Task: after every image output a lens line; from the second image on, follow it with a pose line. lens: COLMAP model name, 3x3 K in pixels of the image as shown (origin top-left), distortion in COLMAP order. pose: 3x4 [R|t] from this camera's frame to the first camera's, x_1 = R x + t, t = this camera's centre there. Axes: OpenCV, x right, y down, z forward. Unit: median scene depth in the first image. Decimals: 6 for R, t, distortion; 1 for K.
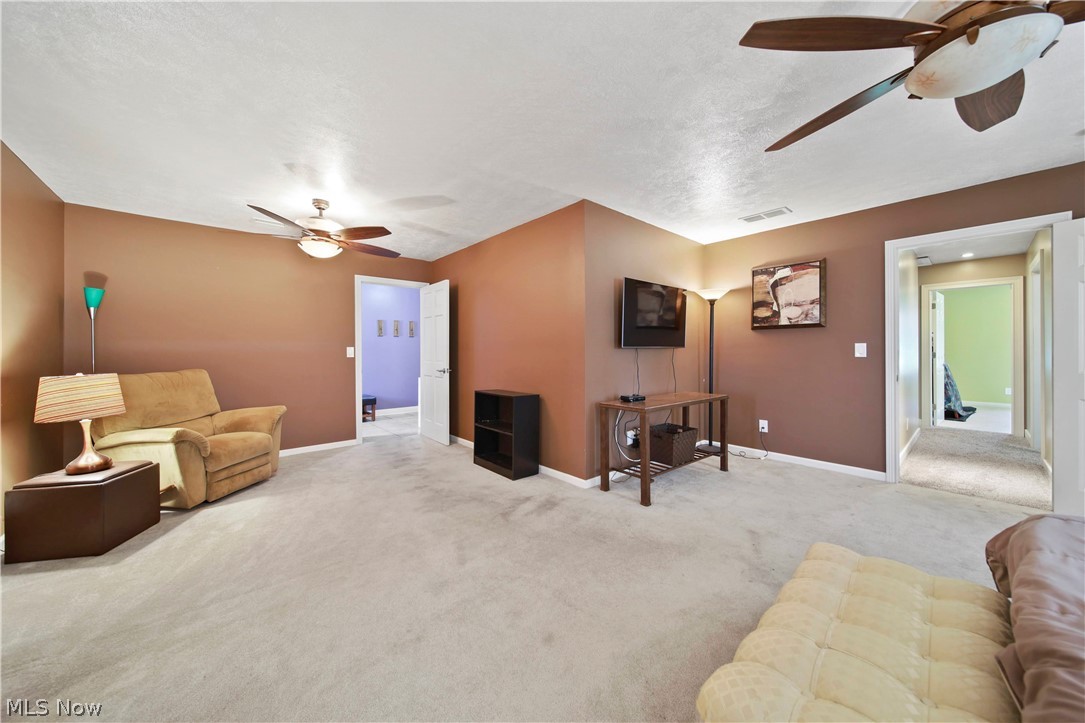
lens RADIAL K [[378.0, 0, 543.7], [0, 378.0, 353.2], [0, 0, 1]] dist [-0.009186, -0.000104]
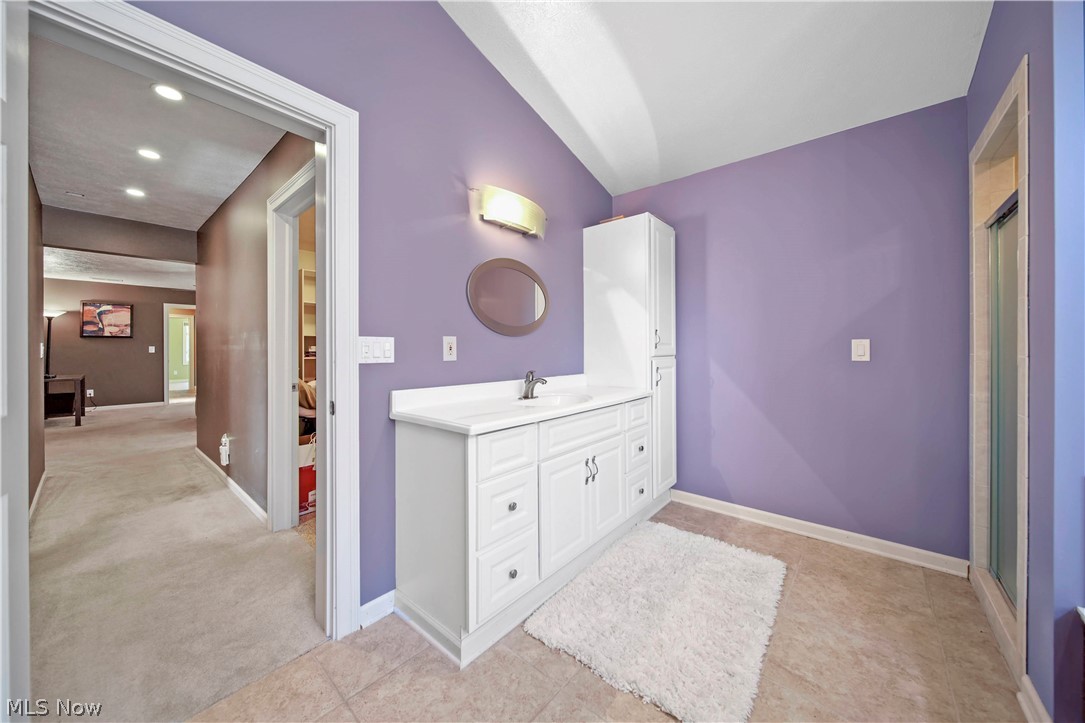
lens RADIAL K [[378.0, 0, 543.6], [0, 378.0, 353.0], [0, 0, 1]] dist [-0.009186, -0.000104]
pose [[-0.150714, -0.003770, 0.988570, -1.494248], [0.007466, 0.999960, 0.004952, 0.015900], [-0.988549, 0.008127, -0.150680, -0.841502]]
